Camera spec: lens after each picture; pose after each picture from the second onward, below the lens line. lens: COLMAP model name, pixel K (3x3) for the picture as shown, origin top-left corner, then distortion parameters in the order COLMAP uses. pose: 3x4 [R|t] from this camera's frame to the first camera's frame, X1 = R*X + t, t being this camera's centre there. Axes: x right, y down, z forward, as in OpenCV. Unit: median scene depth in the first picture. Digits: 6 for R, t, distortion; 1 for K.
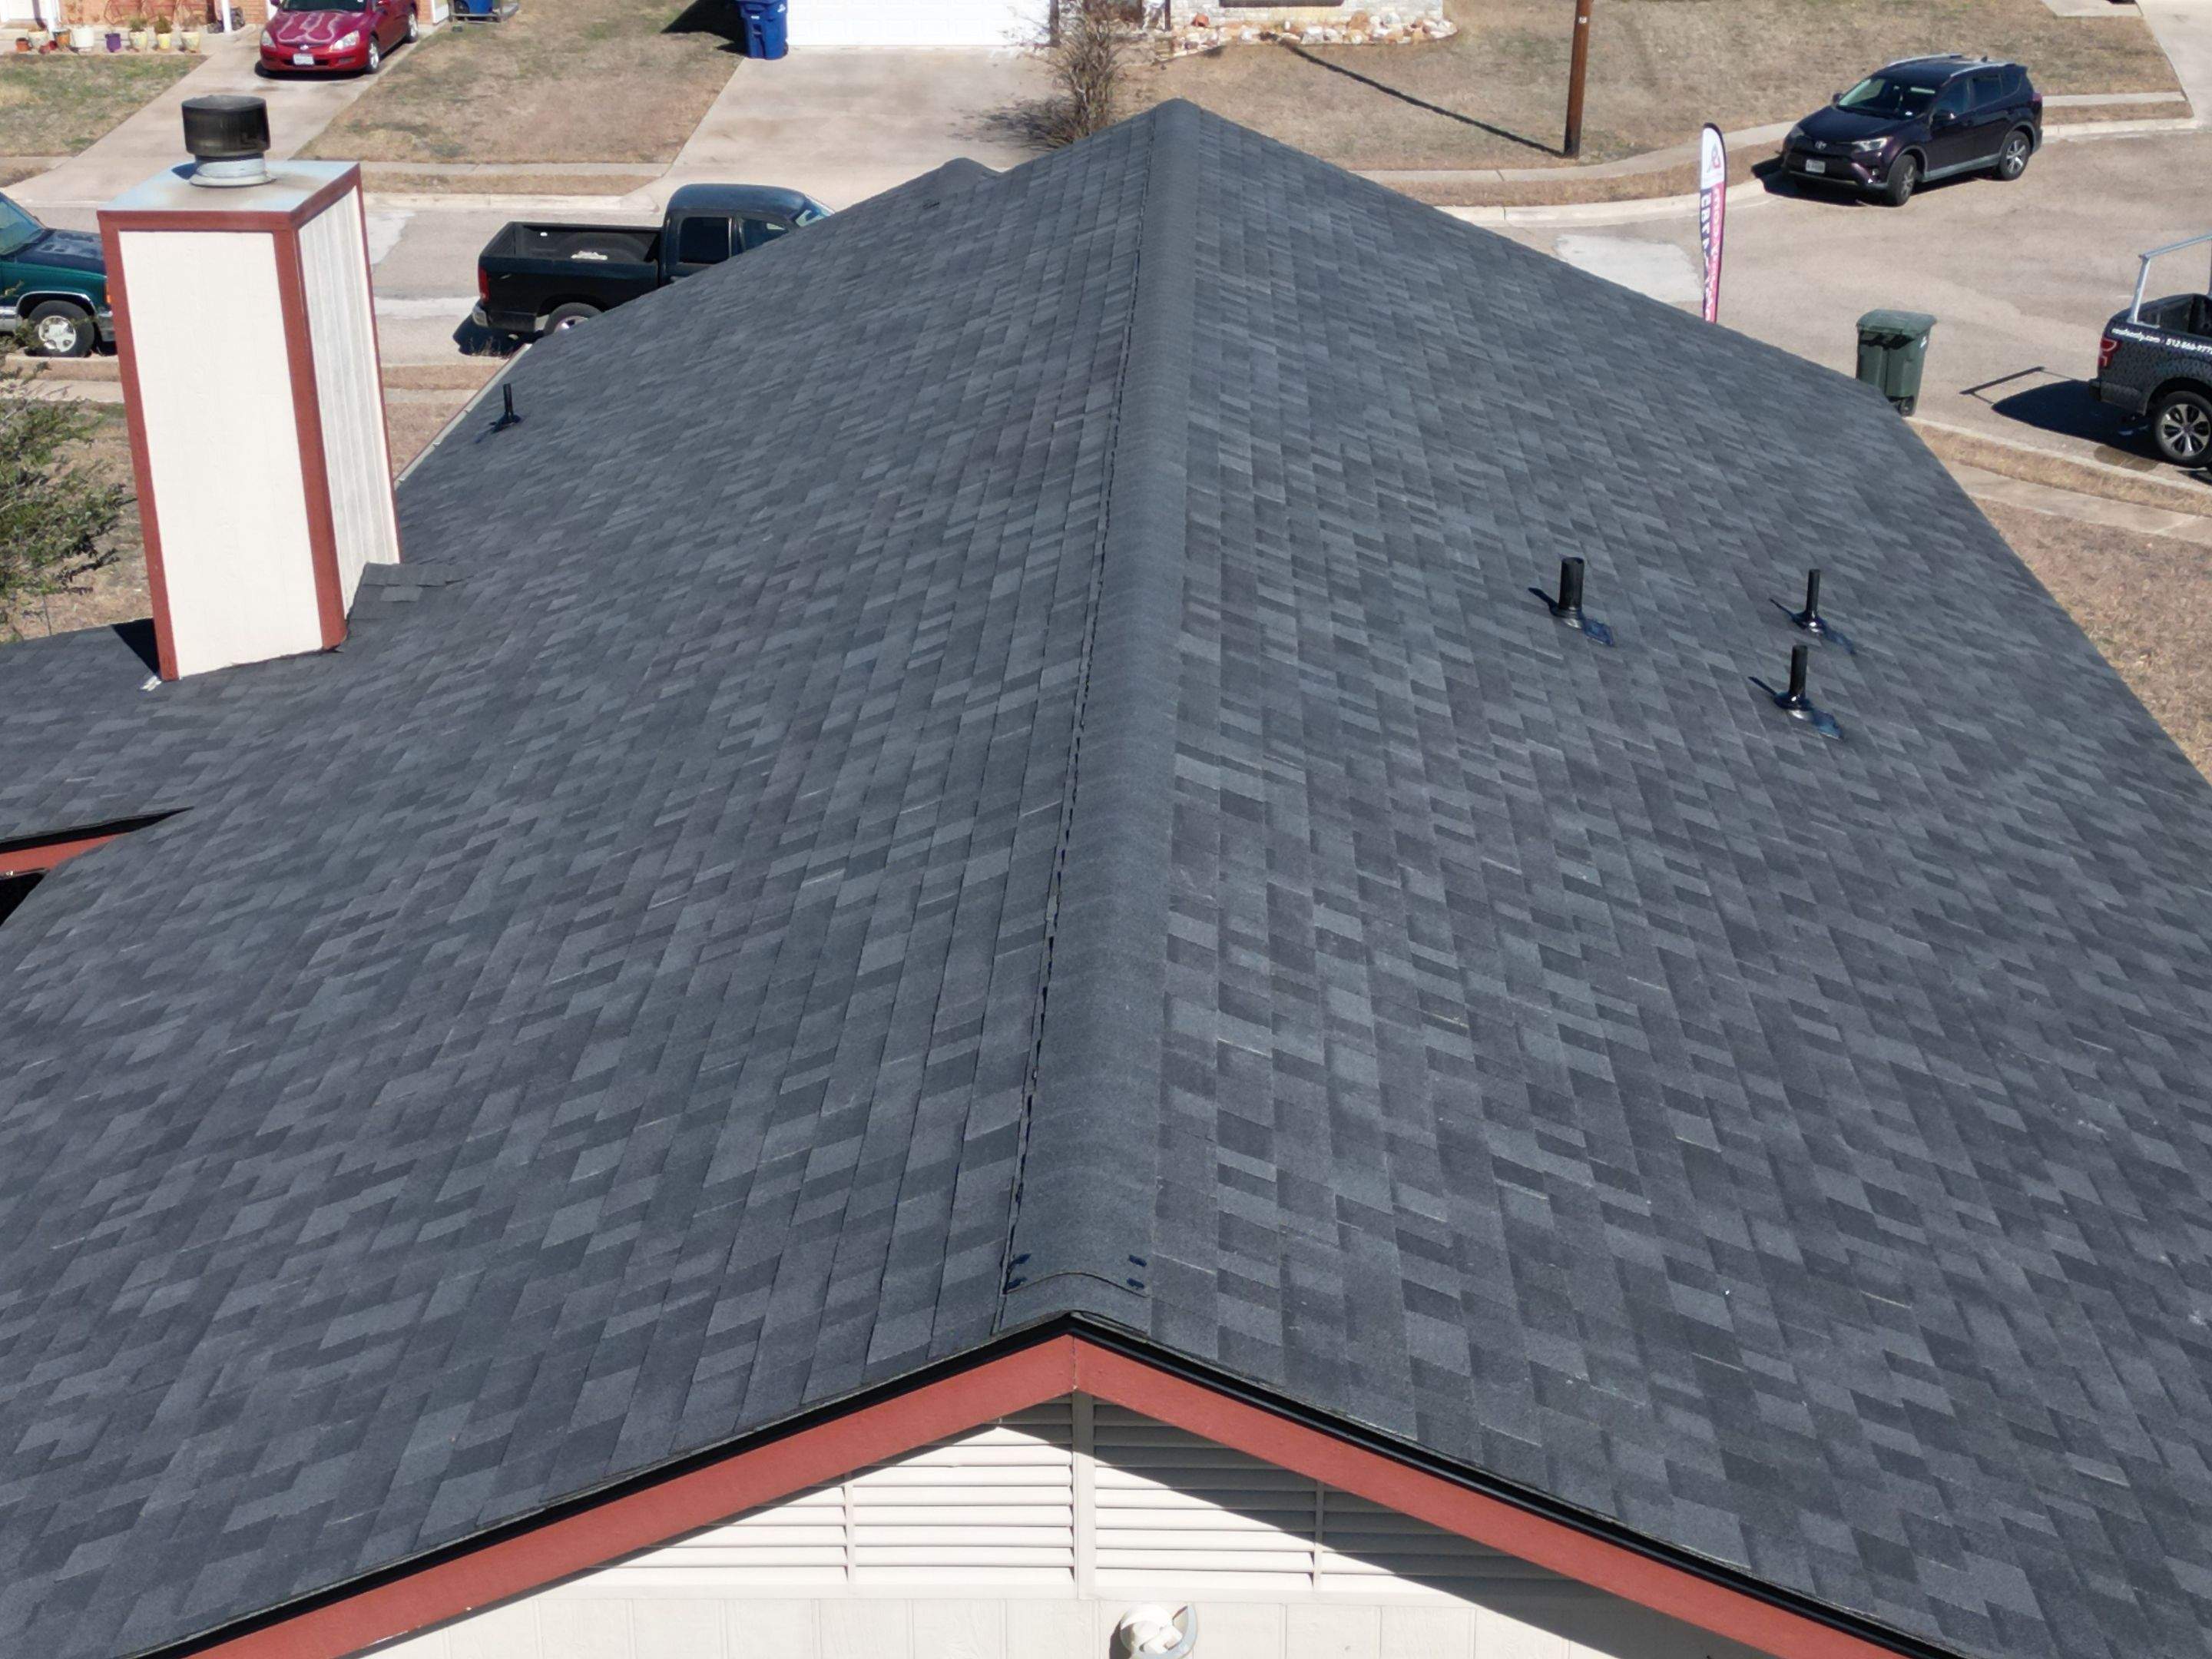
lens RADIAL K [[3074.2, 0, 1111.5], [0, 3074.2, 821.9], [0, 0, 1]] dist [0.099489, 0.000000]
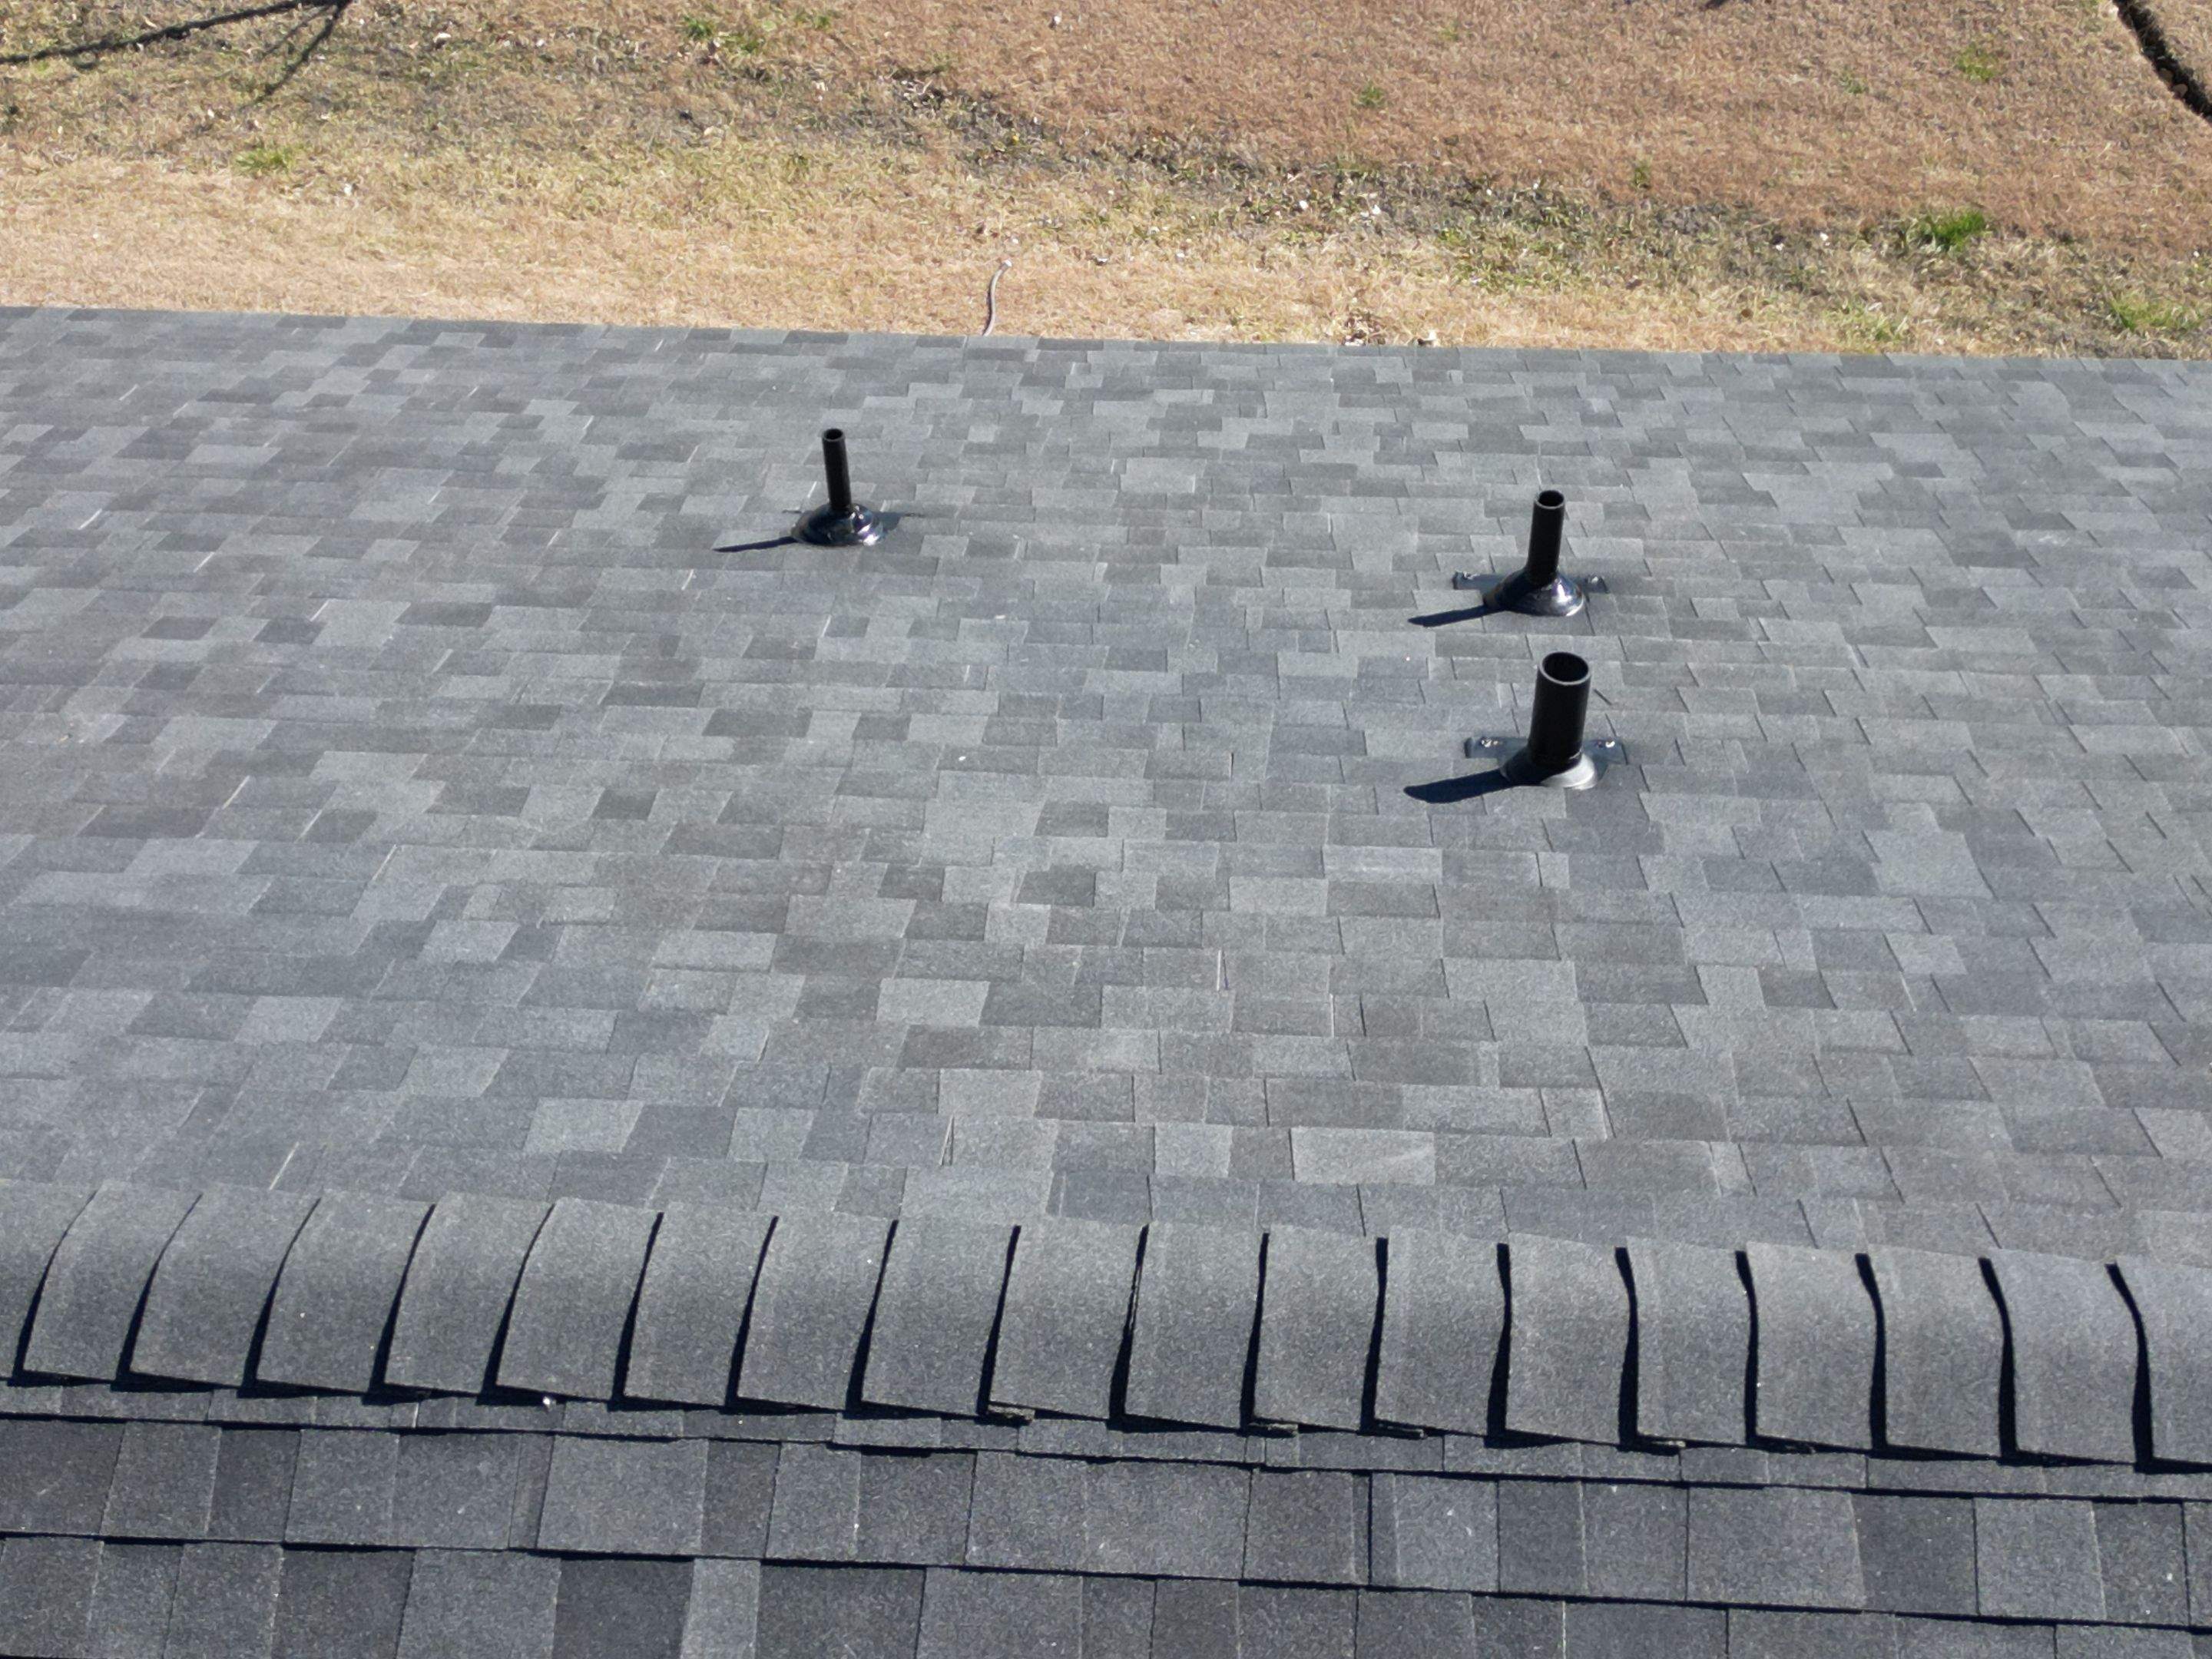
lens RADIAL K [[3074.2, 0, 1119.4], [0, 3074.2, 775.6], [0, 0, 1]] dist [0.099489, 0.000000]
pose [[0.023508, -0.676607, 0.735969, -0.206186], [0.378449, 0.687408, 0.619876, -0.427705], [-0.925324, 0.263955, 0.272221, 1.127982]]
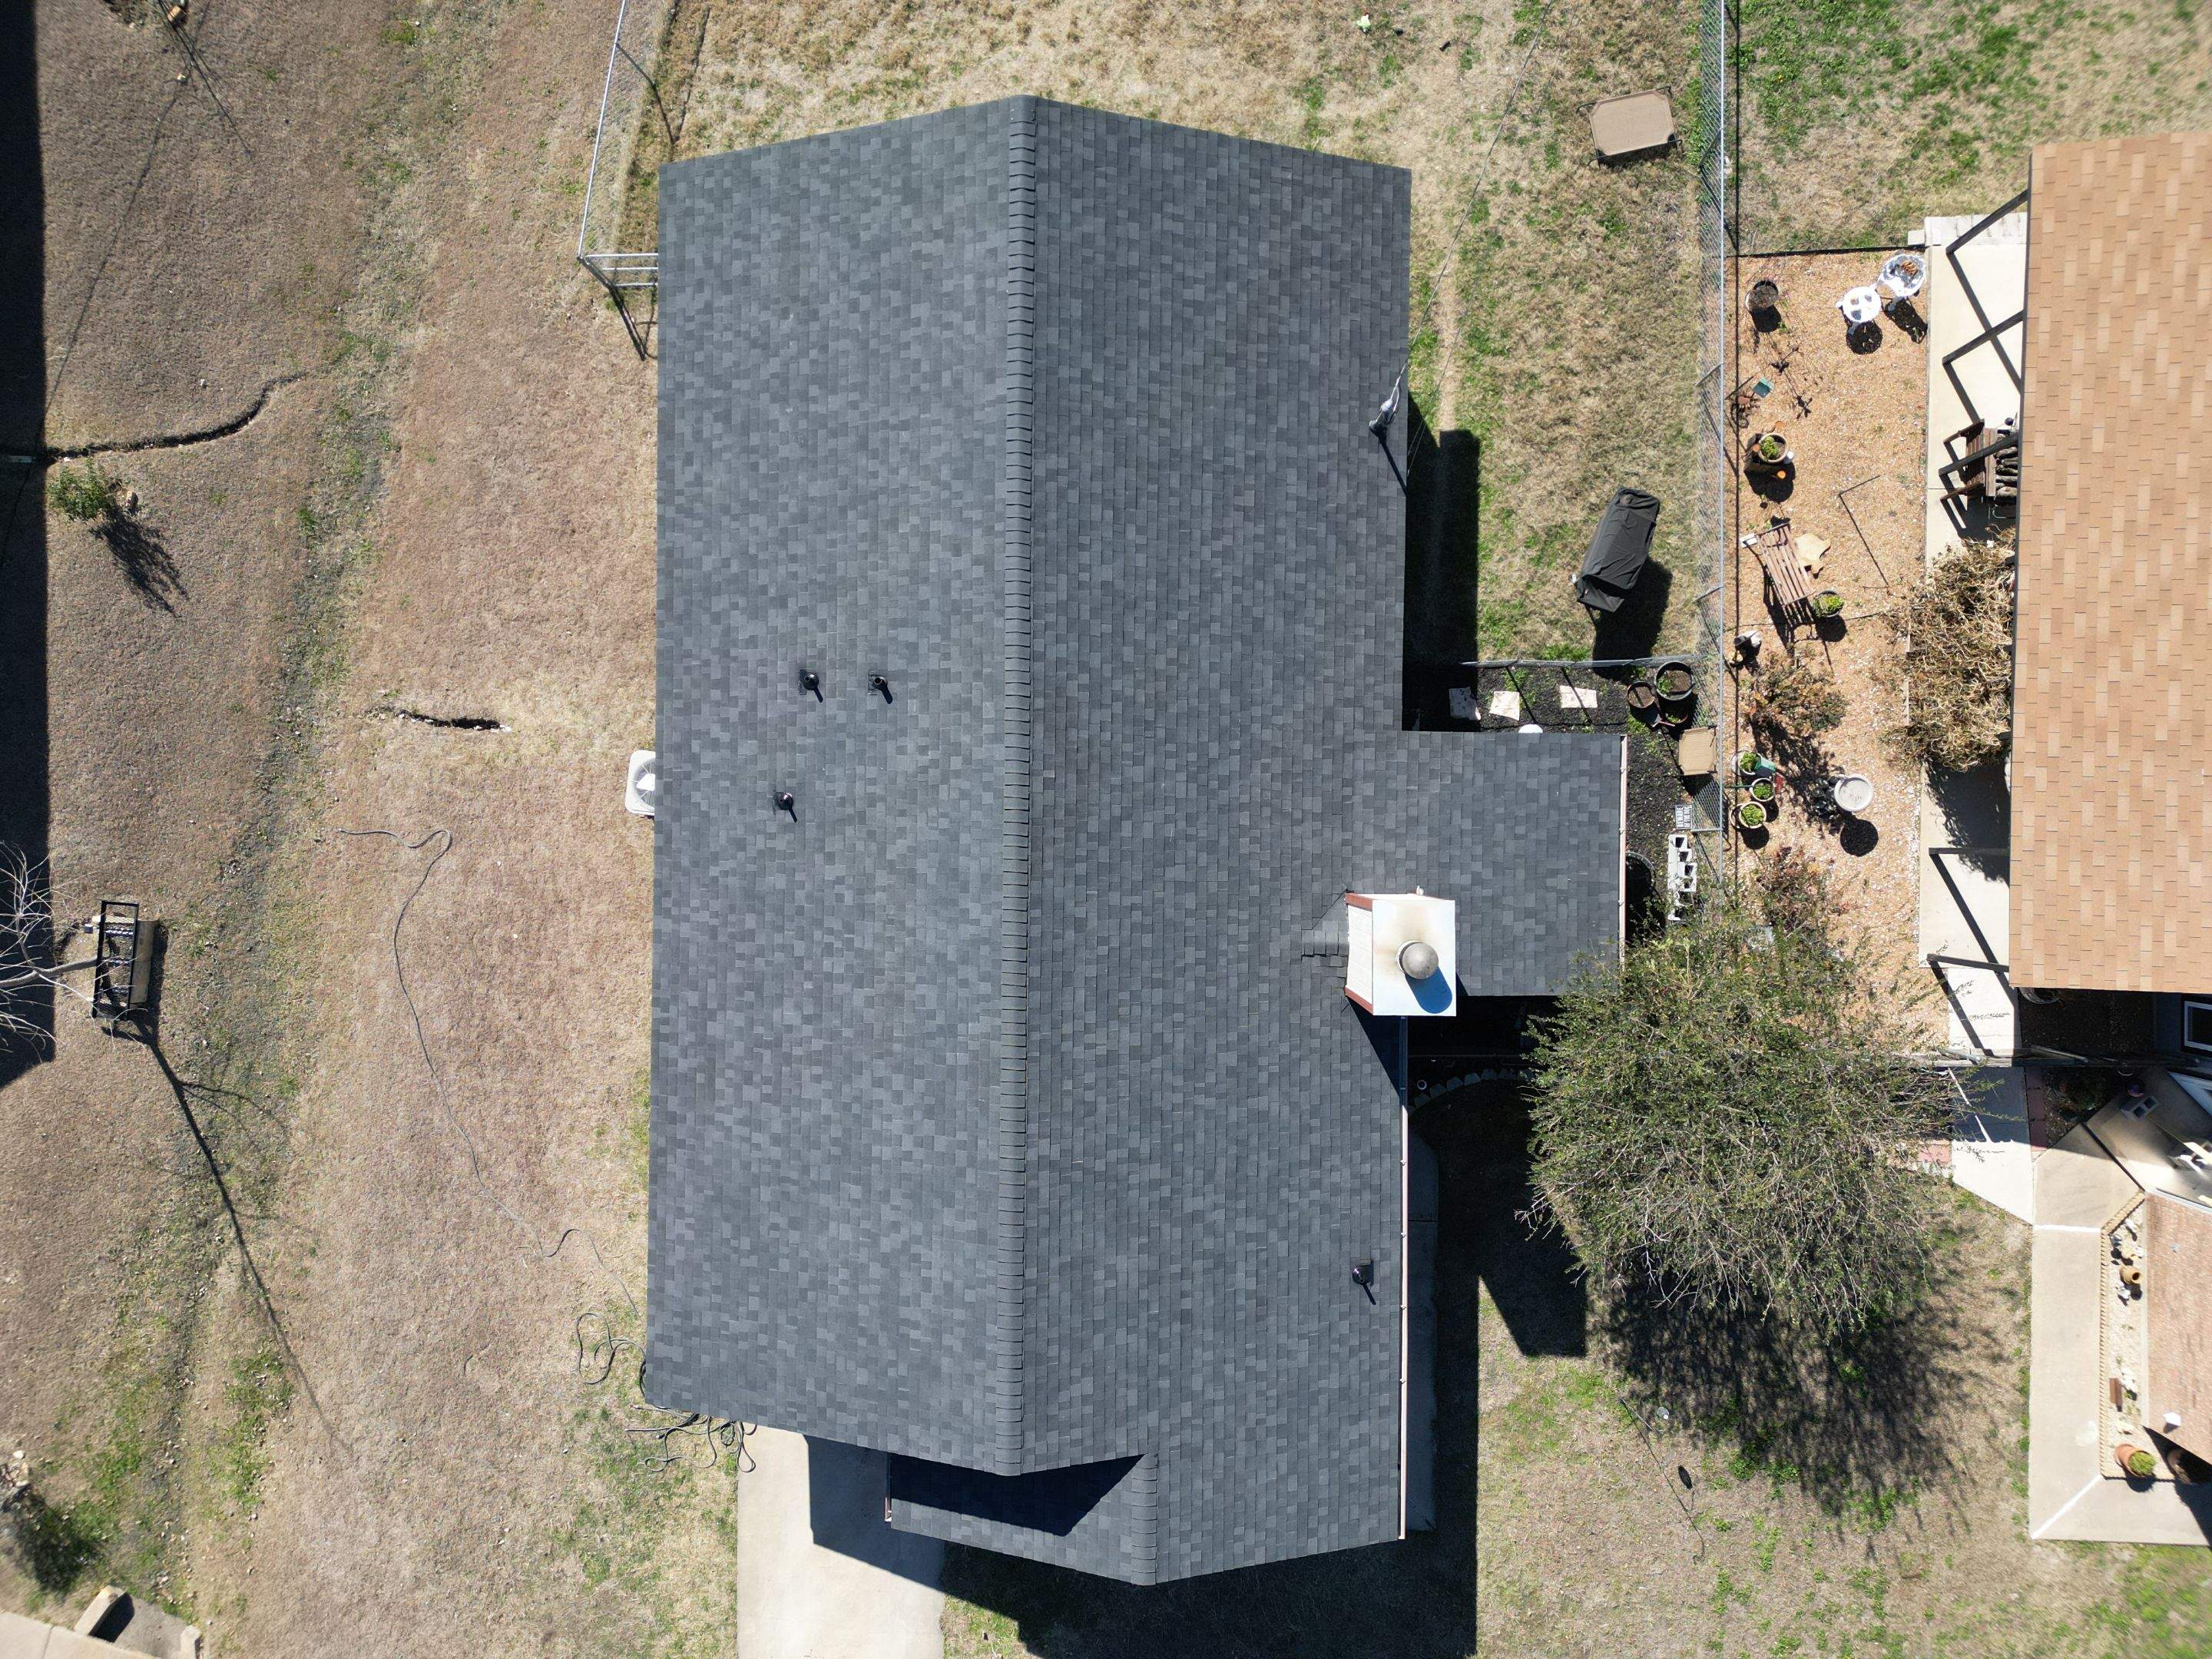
lens RADIAL K [[1538.1, 0, 1102.1], [0, 1538.1, 828.9], [0, 0, 1]] dist [0.065446, -0.039900]
pose [[-0.999386, 0.021964, 0.027293, -0.124655], [0.017277, -0.368747, 0.929369, -1.806730], [0.030477, 0.929270, 0.368141, 0.706361]]
